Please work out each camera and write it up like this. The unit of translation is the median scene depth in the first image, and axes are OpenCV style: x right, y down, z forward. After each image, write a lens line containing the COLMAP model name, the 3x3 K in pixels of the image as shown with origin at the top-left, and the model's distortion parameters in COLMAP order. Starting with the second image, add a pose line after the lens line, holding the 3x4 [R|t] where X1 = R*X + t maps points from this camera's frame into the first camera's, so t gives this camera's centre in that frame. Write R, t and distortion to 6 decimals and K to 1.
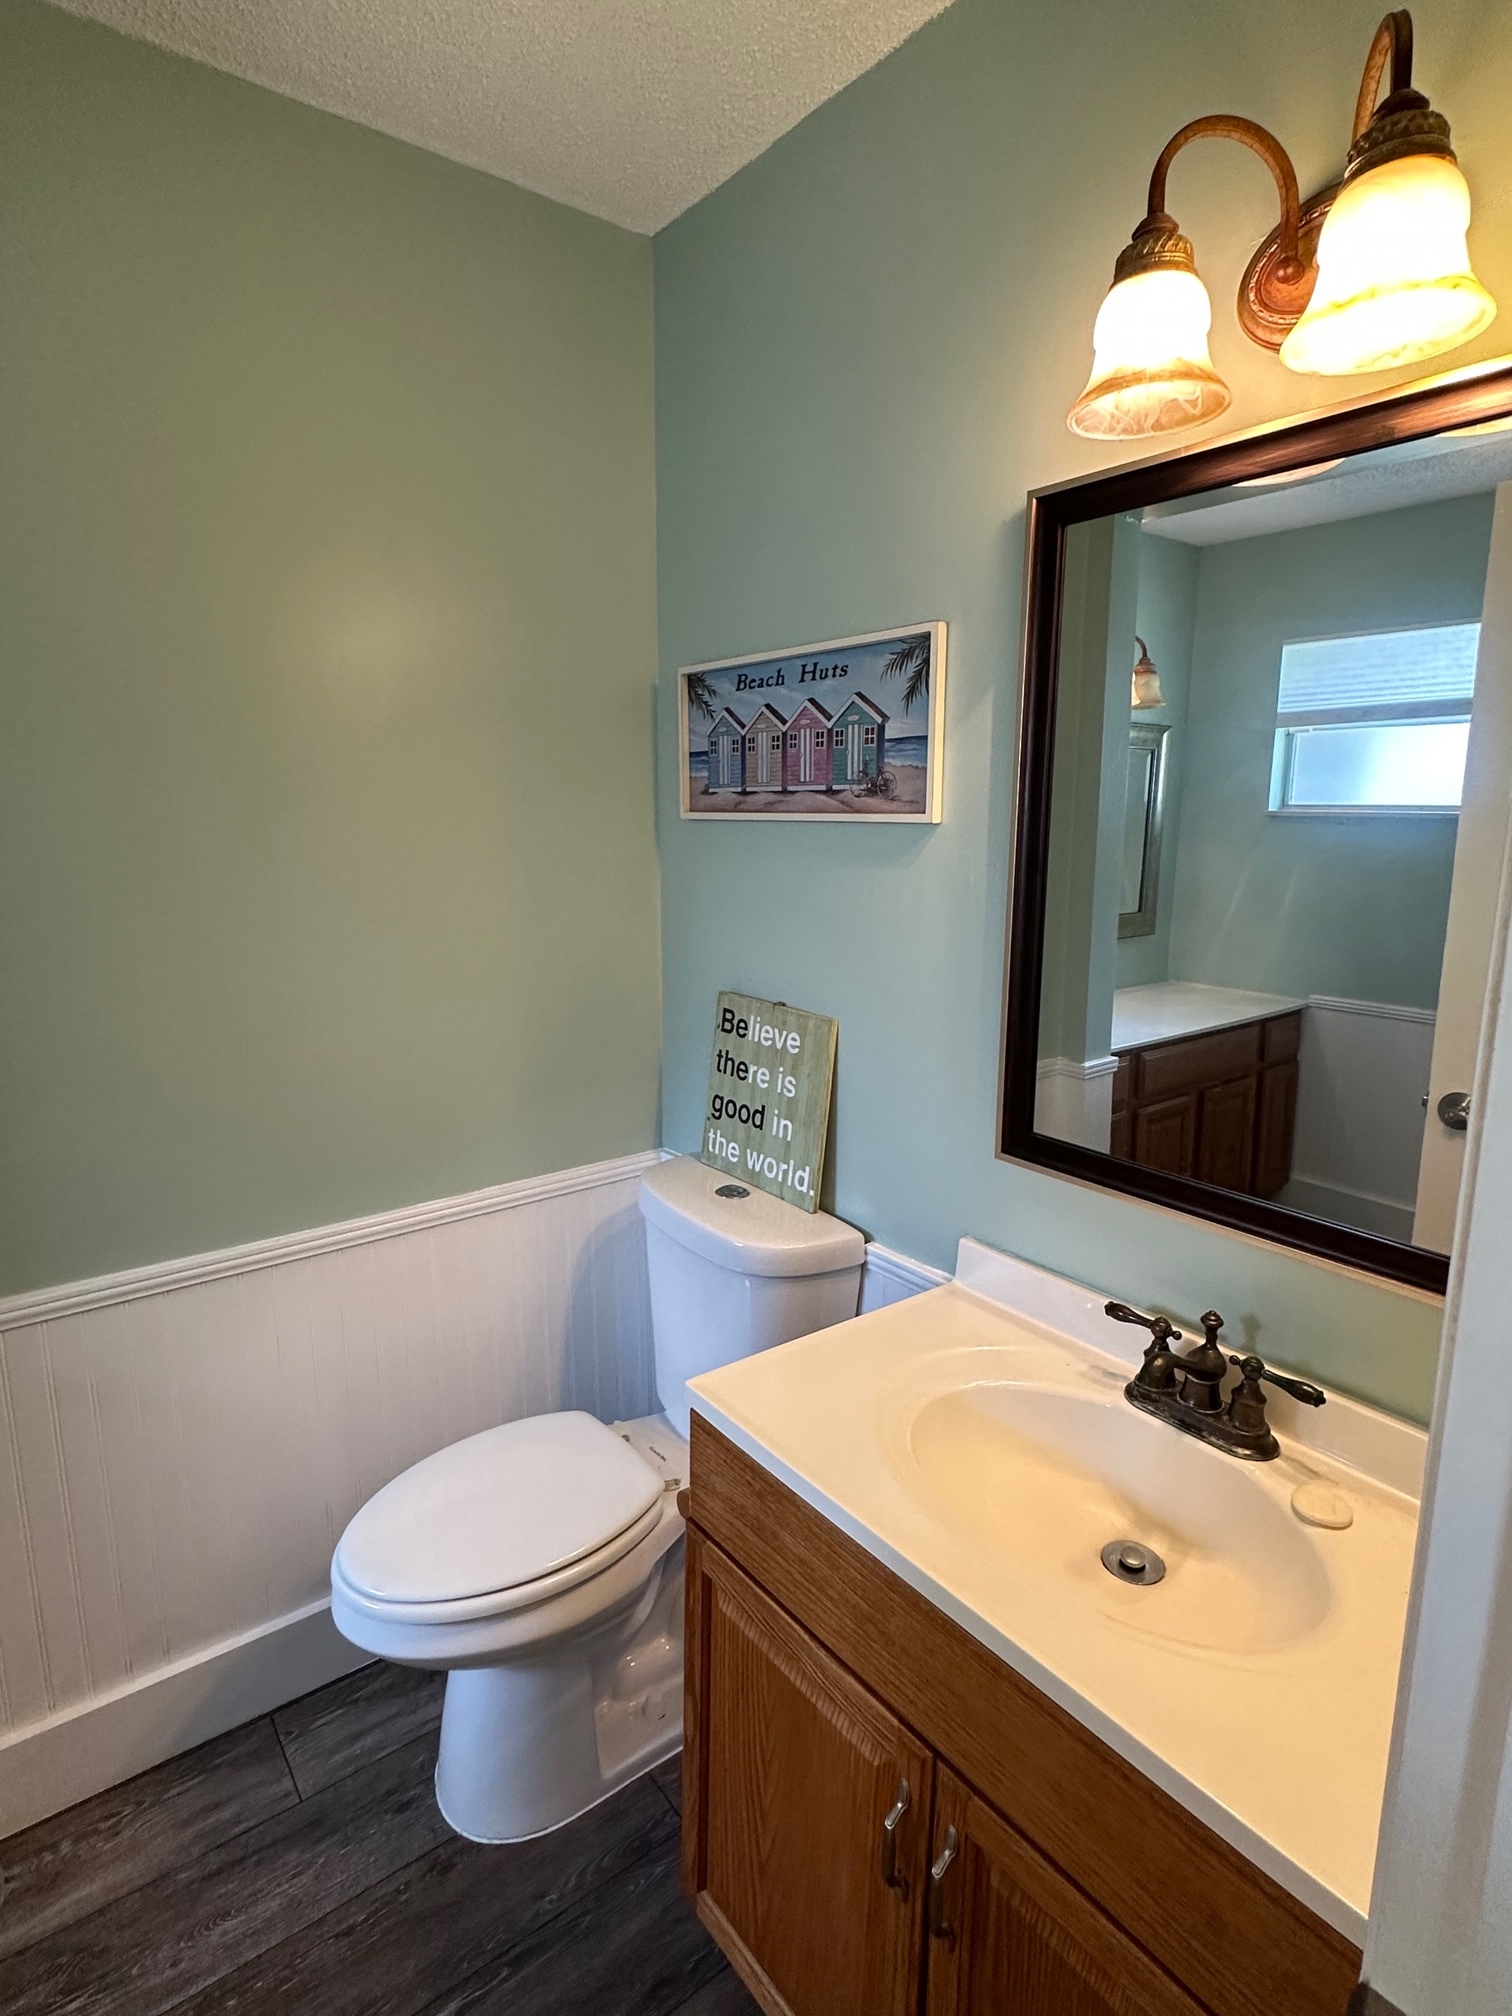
lens RADIAL K [[1043.0, 0, 749.2], [0, 1043.0, 998.4], [0, 0, 1]] dist [0.000634, 0.000246]
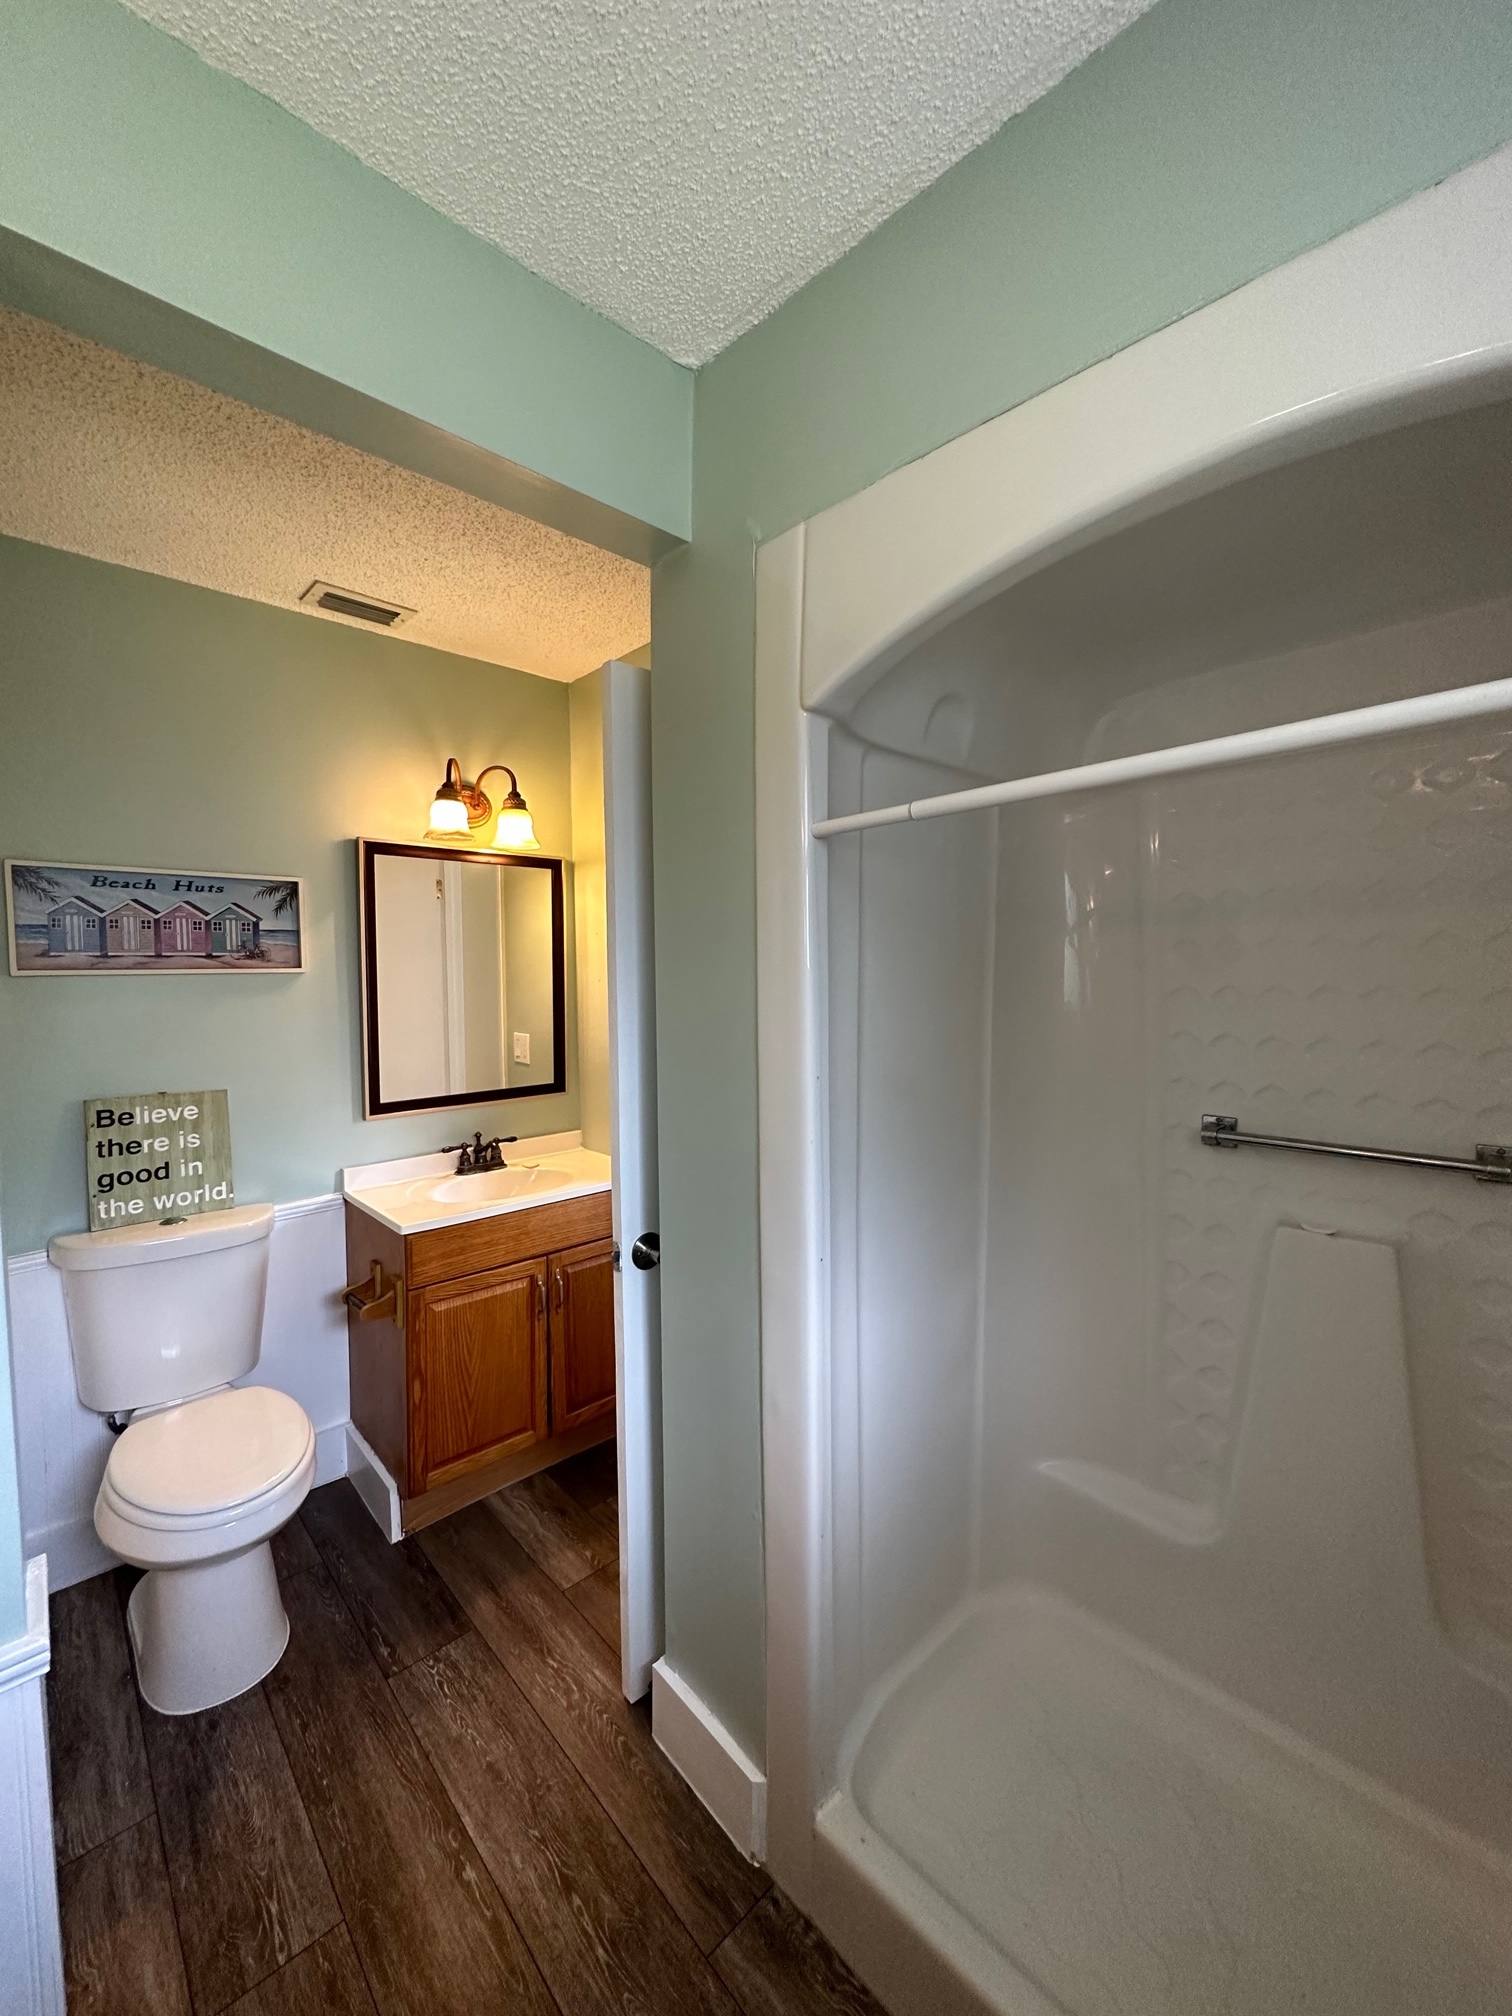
lens RADIAL K [[802.7, 0, 756.0], [0, 802.7, 1008.0], [0, 0, 1]] dist [-0.003314, -0.000036]
pose [[-0.100383, -0.061053, 0.993074, -1.229837], [0.180687, 0.980400, 0.078539, -0.052766], [-0.978405, 0.187320, -0.087384, 0.236298]]
